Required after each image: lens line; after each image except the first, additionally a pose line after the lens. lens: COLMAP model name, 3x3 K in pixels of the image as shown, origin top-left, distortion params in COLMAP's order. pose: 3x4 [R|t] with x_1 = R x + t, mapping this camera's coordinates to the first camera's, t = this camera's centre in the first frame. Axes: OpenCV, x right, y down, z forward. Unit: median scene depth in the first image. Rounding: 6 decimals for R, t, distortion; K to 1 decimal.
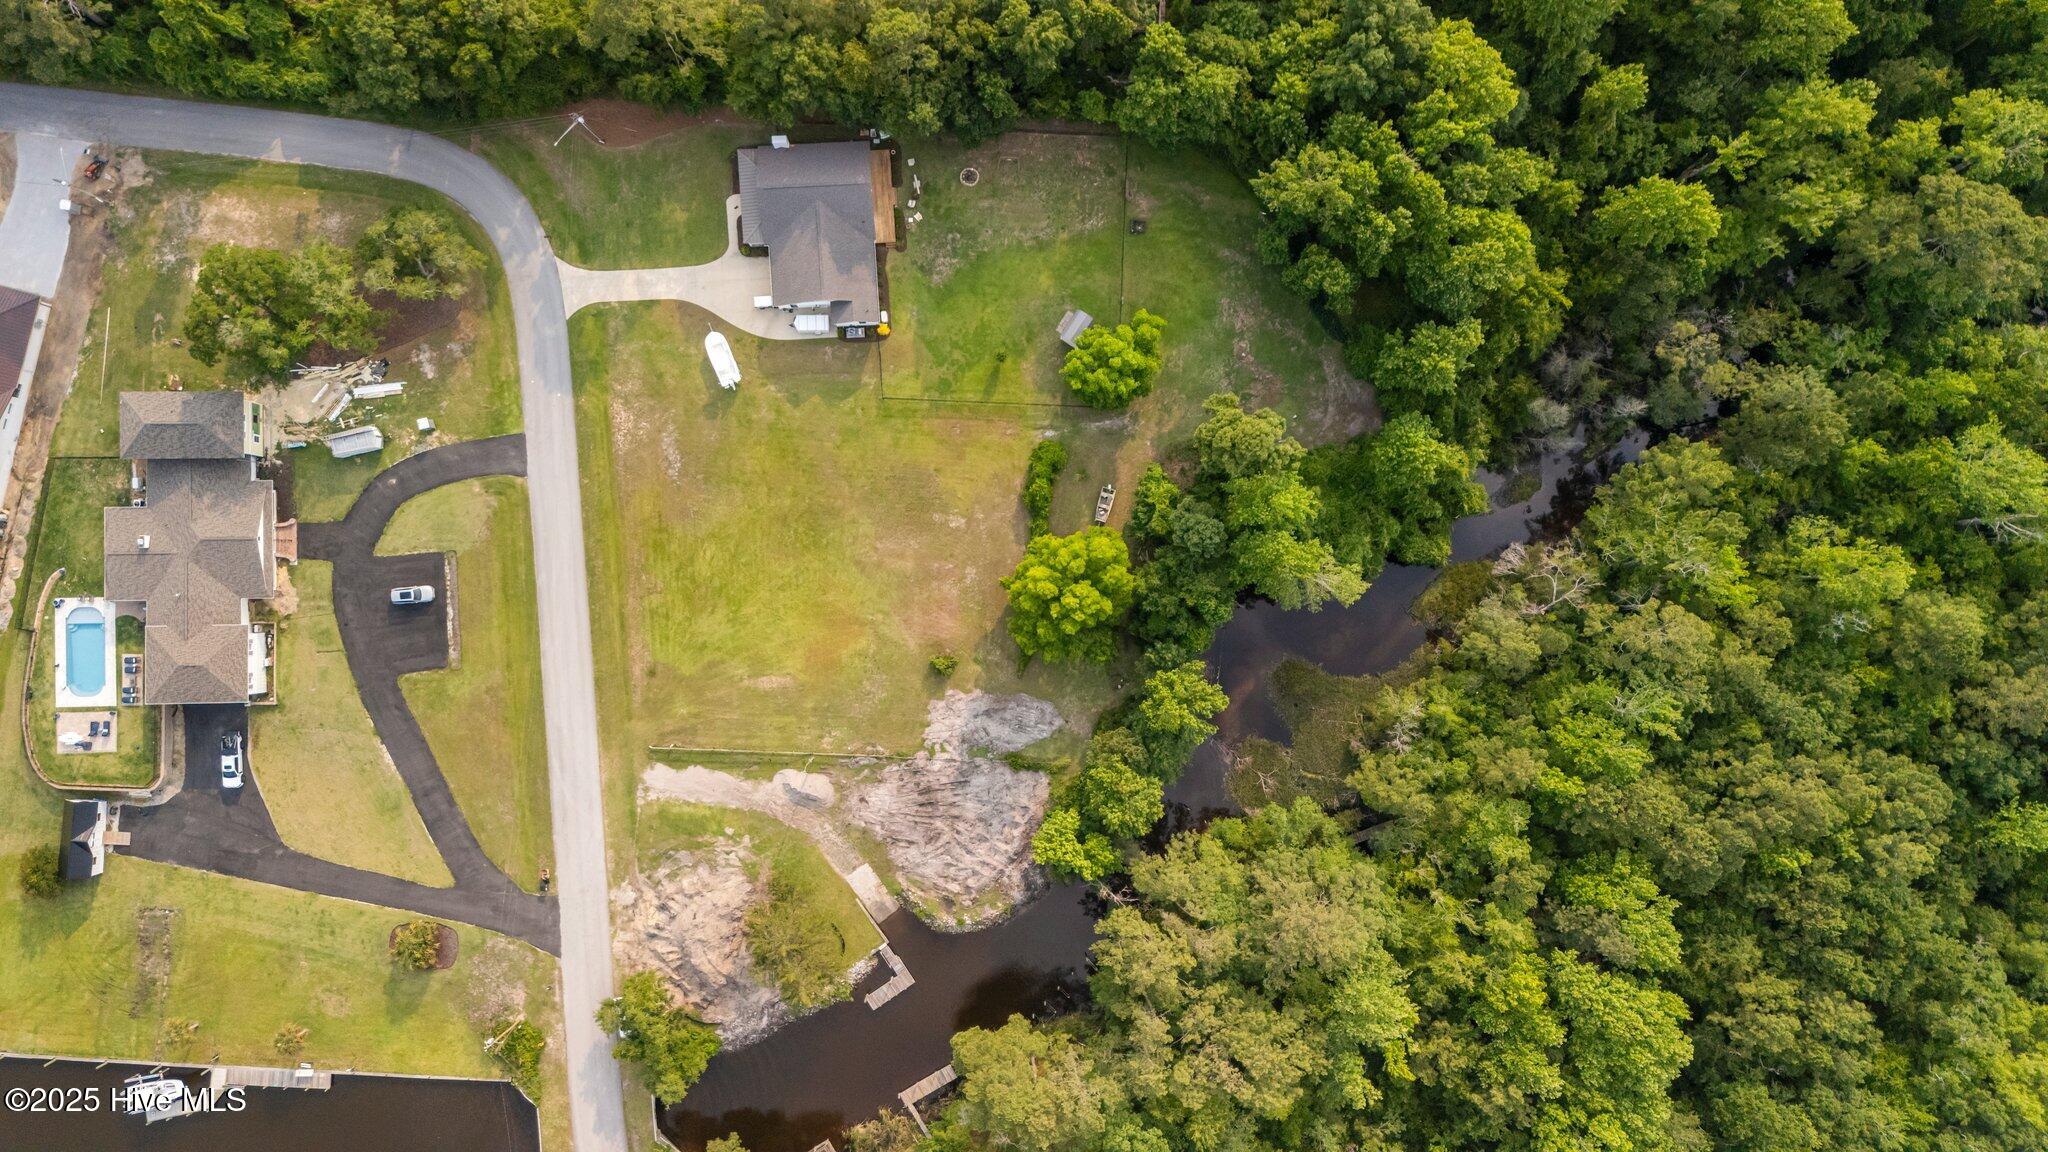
lens RADIAL K [[1507.2, 0, 1031.6], [0, 1507.2, 570.5], [0, 0, 1]] dist [0.102818, -0.103803]
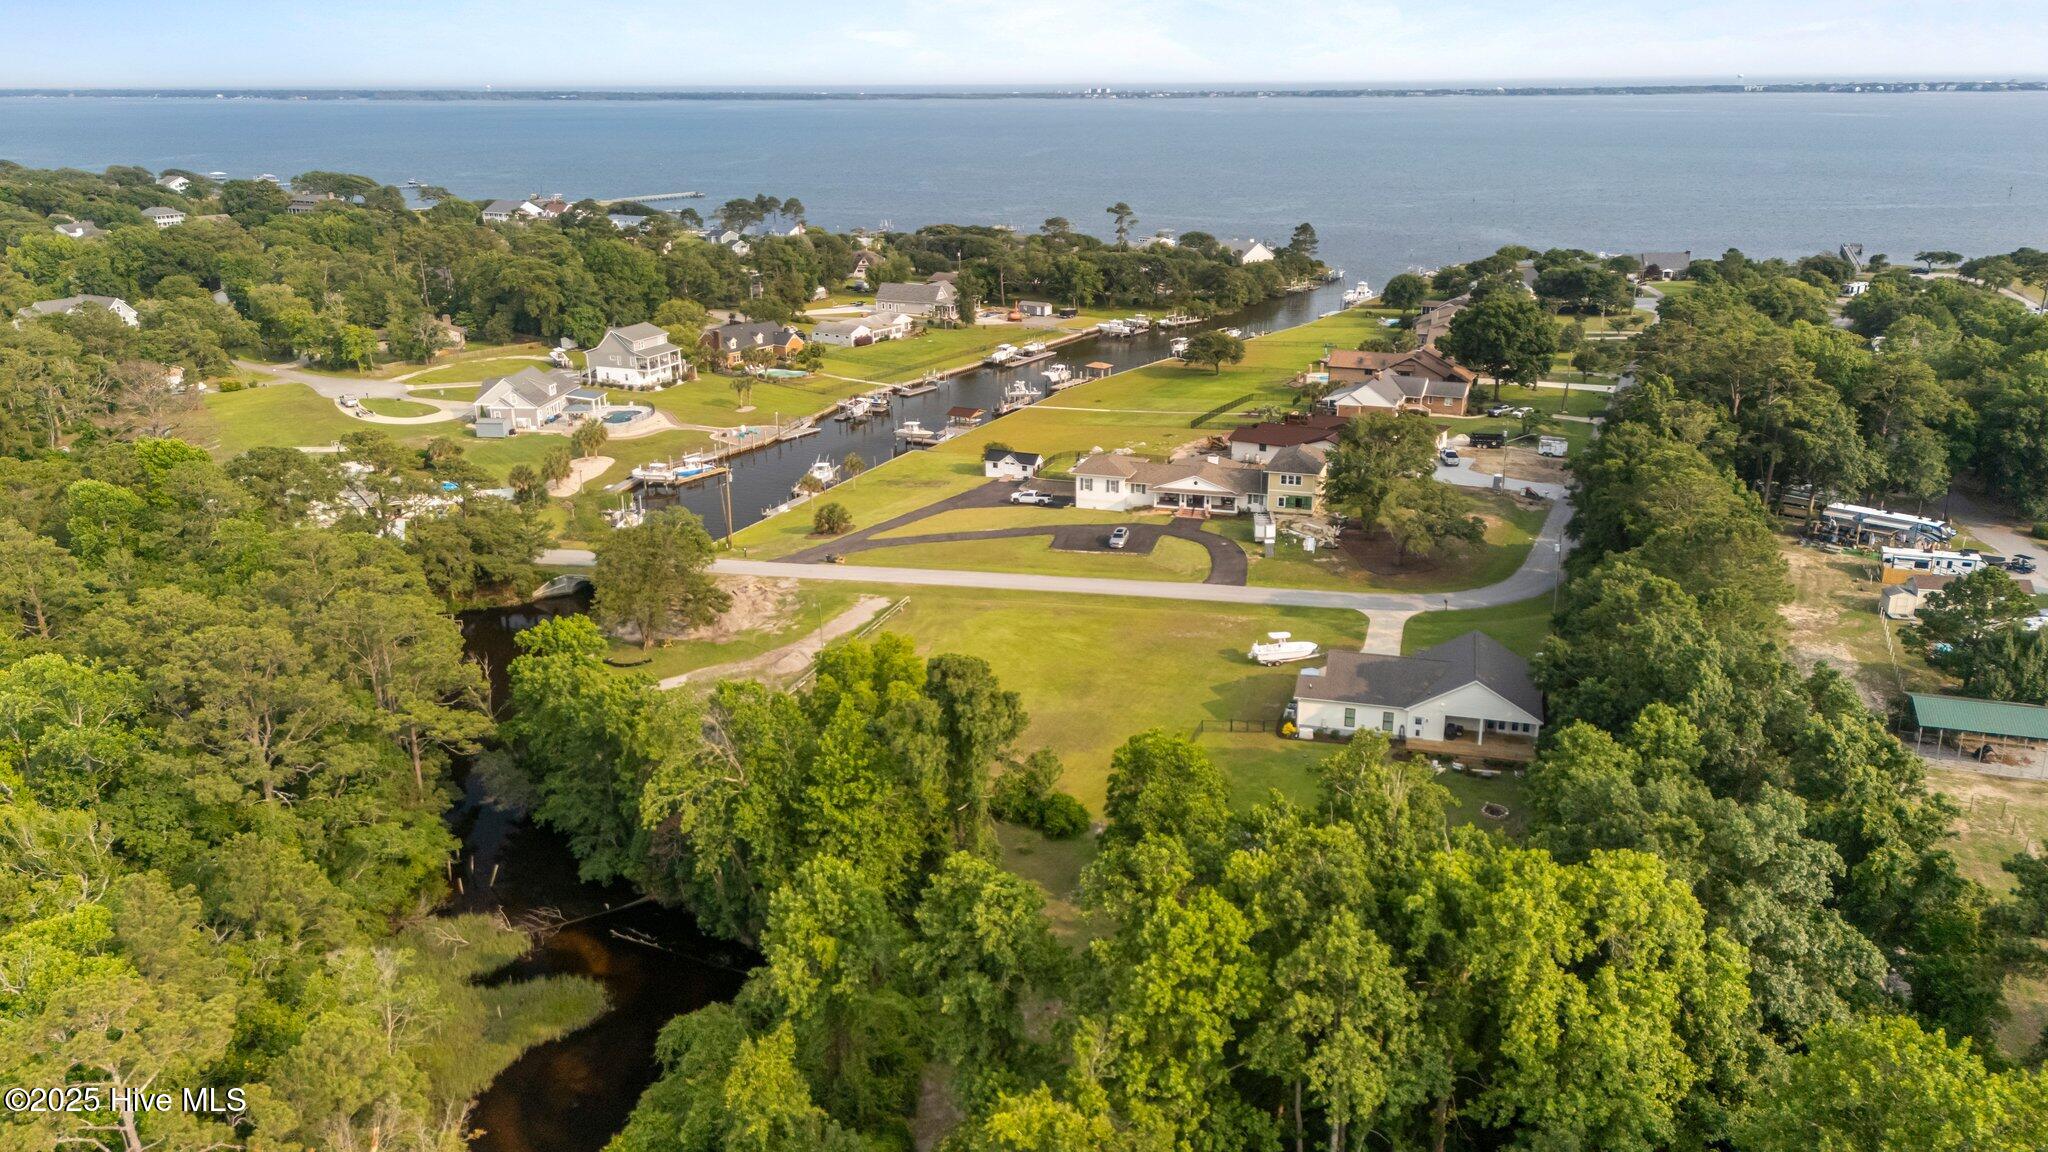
lens RADIAL K [[1512.6, 0, 1032.2], [0, 1512.6, 573.7], [0, 0, 1]] dist [0.104695, -0.108313]
pose [[-0.327287, 0.285076, -0.900897, 0.609009], [-0.944656, -0.075961, 0.319147, -0.274739], [0.022549, 0.955490, 0.294160, 0.695637]]
